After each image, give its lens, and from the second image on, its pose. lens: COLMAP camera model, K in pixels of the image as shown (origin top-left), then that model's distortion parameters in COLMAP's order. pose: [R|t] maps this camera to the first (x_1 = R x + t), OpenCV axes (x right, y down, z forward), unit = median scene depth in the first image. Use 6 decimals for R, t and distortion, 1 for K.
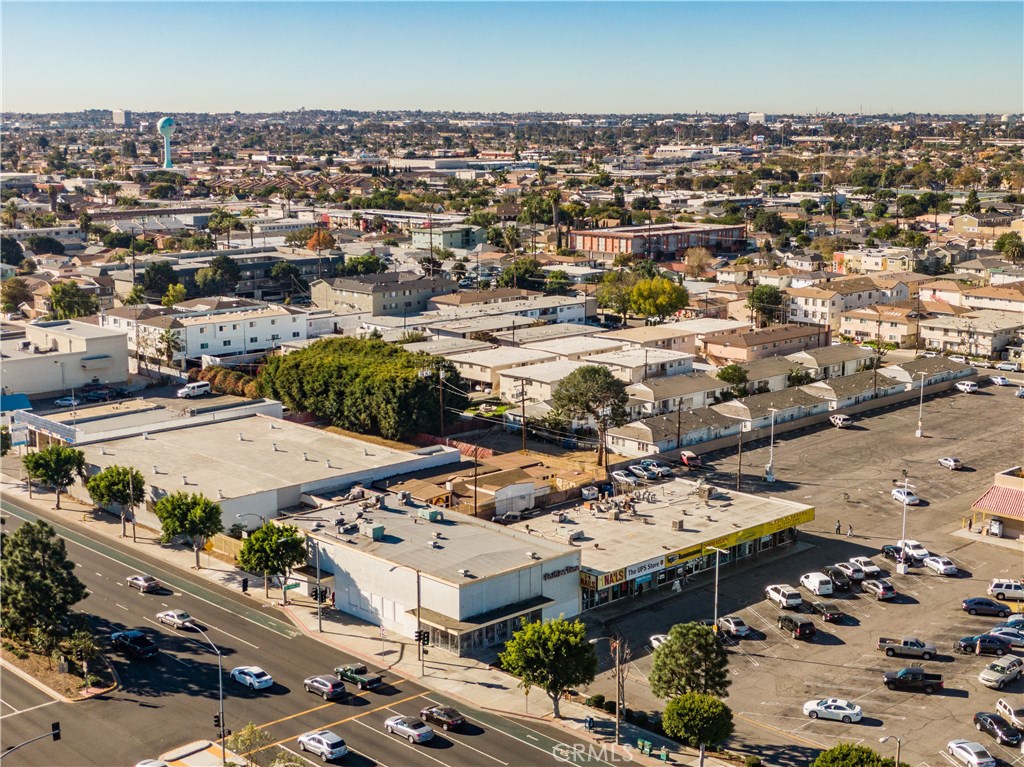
lens RADIAL K [[1420.9, 0, 512.0], [0, 1420.9, 383.5], [0, 0, 1]] dist [0.007559, -0.091635]
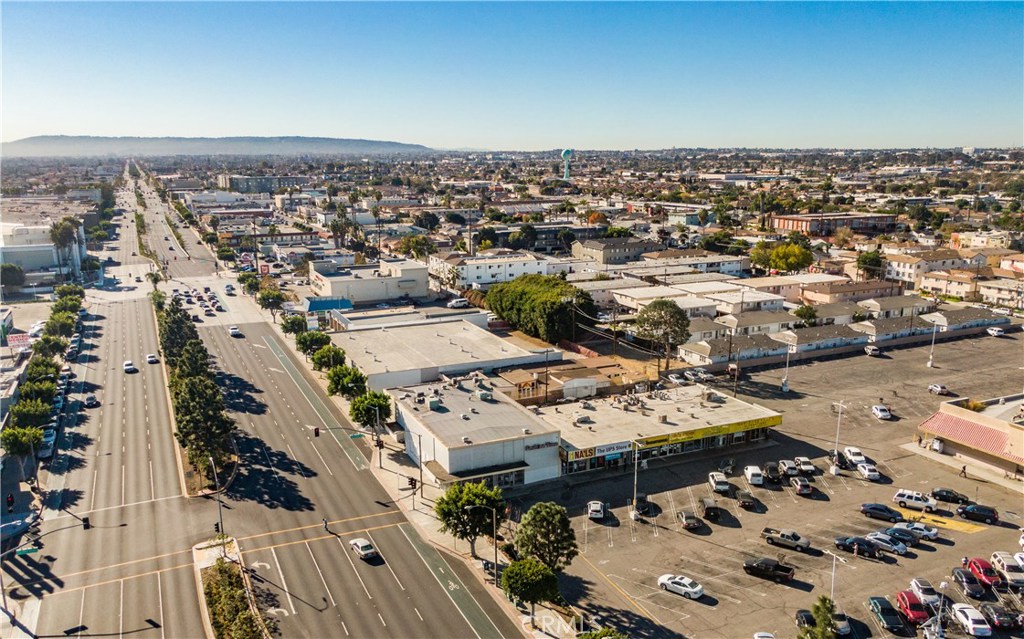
lens RADIAL K [[810.0, 0, 512.3], [0, 810.0, 350.6], [0, 0, 1]] dist [-0.001706, -0.004357]
pose [[0.944510, 0.071517, -0.320602, 0.171337], [-0.053826, 0.996515, 0.063721, -0.004971], [0.324042, -0.042929, 0.945068, 0.172933]]
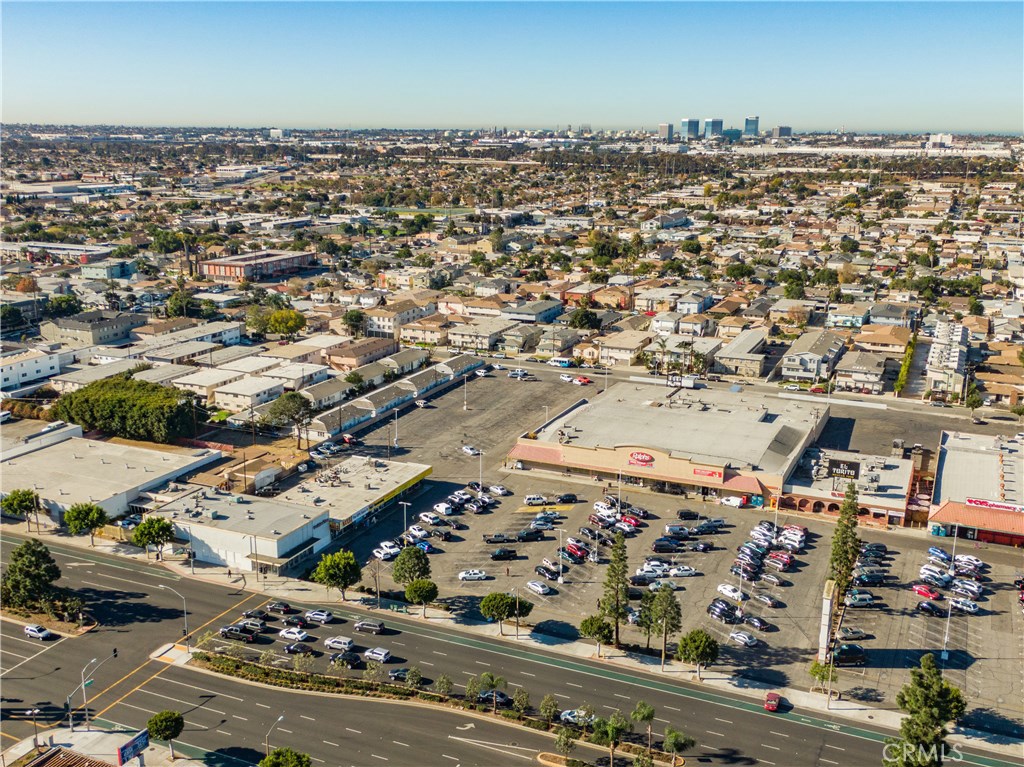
lens RADIAL K [[1005.0, 0, 512.0], [0, 1005.0, 383.5], [0, 0, 1]] dist [0.009889, -0.007670]
pose [[0.923823, -0.086560, 0.372904, -0.146449], [0.063842, 0.995296, 0.072871, -0.092606], [-0.377458, -0.043513, 0.925004, -0.229847]]
